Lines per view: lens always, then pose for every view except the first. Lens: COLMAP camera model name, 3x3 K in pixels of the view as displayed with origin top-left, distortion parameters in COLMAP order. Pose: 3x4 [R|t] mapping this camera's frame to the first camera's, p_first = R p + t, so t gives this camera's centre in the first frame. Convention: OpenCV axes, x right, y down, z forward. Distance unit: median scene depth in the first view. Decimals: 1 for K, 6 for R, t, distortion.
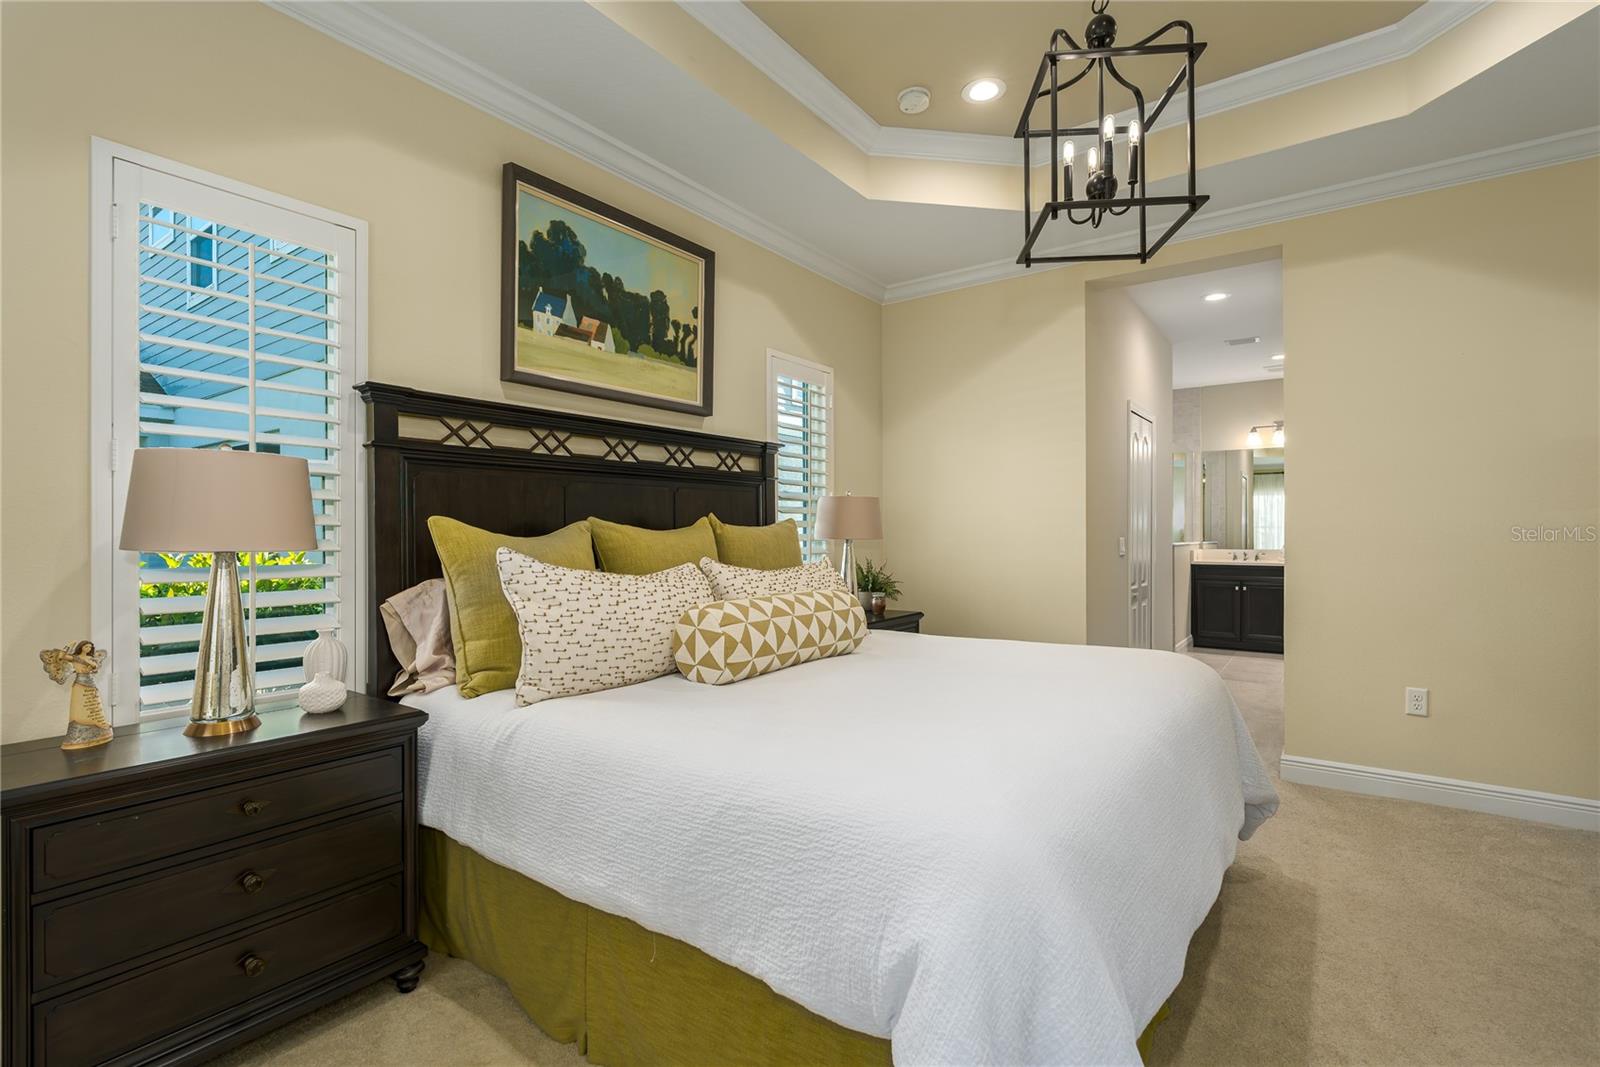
lens RADIAL K [[740.6, 0, 797.2], [0, 740.6, 525.8], [0, 0, 1]] dist [-0.005702, 0.002427]
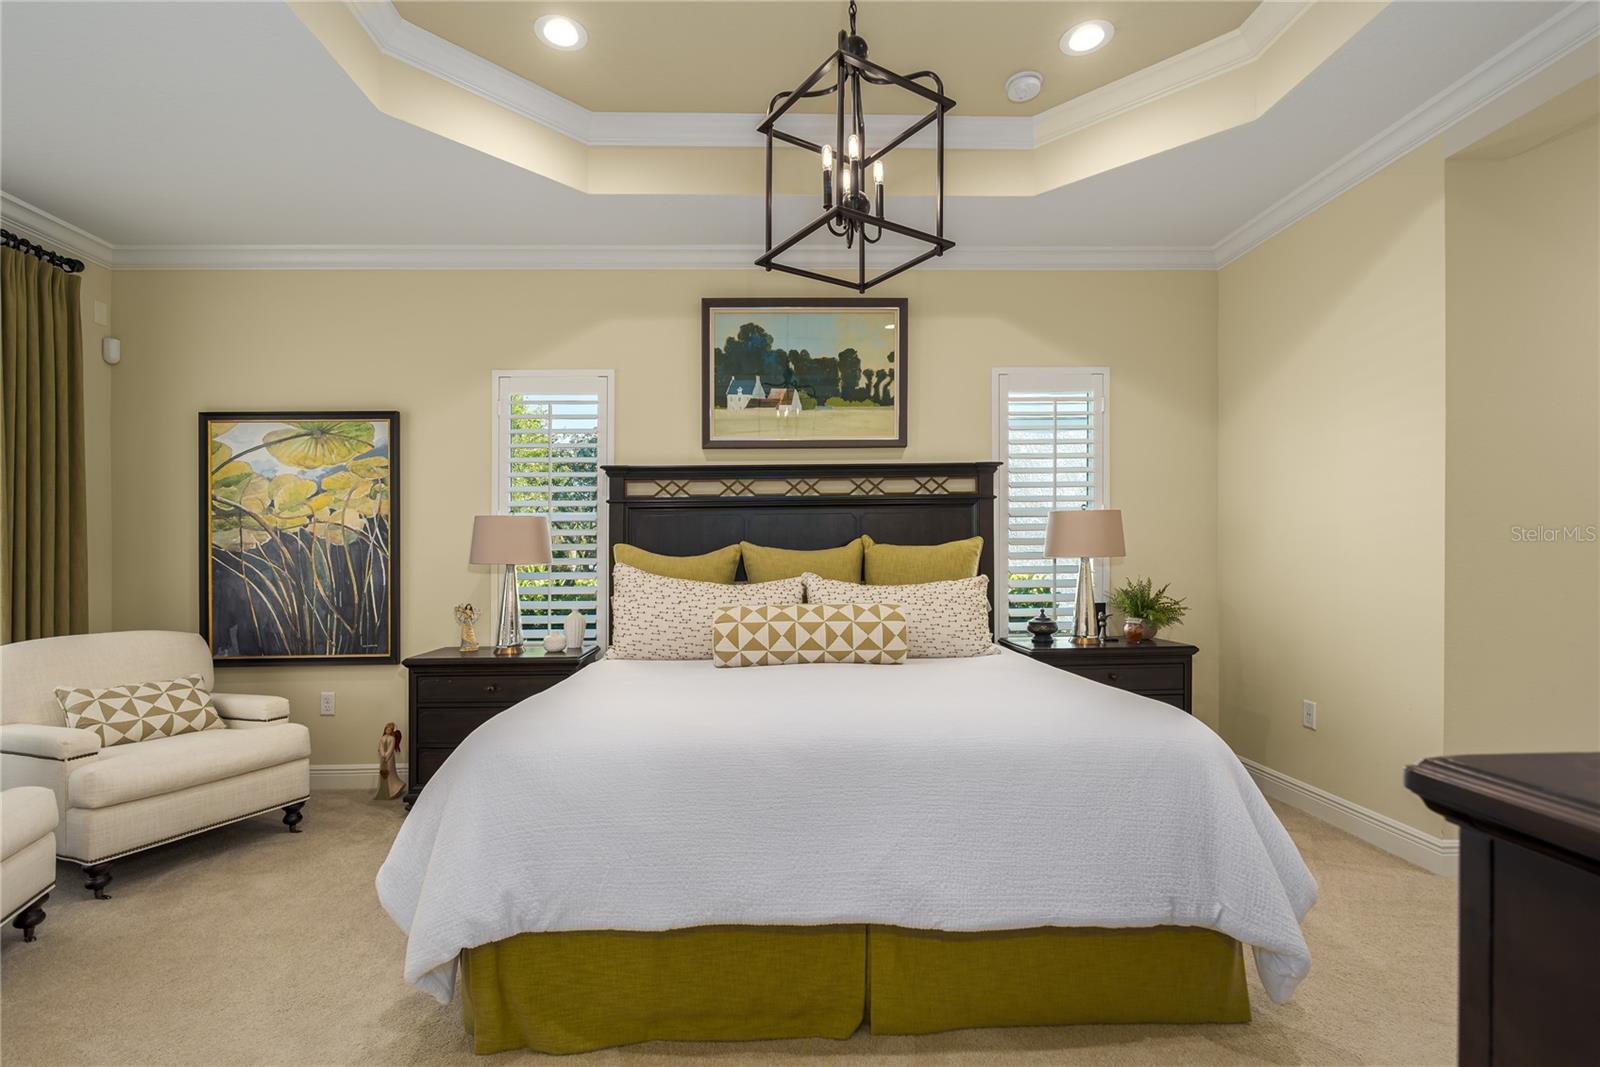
lens RADIAL K [[740.6, 0, 795.3], [0, 740.6, 545.1], [0, 0, 1]] dist [-0.005702, 0.002427]
pose [[0.623597, -0.014678, -0.781608, 0.742134], [0.015935, 0.999855, -0.006064, 0.004084], [0.781584, -0.008674, 0.623740, 0.202673]]
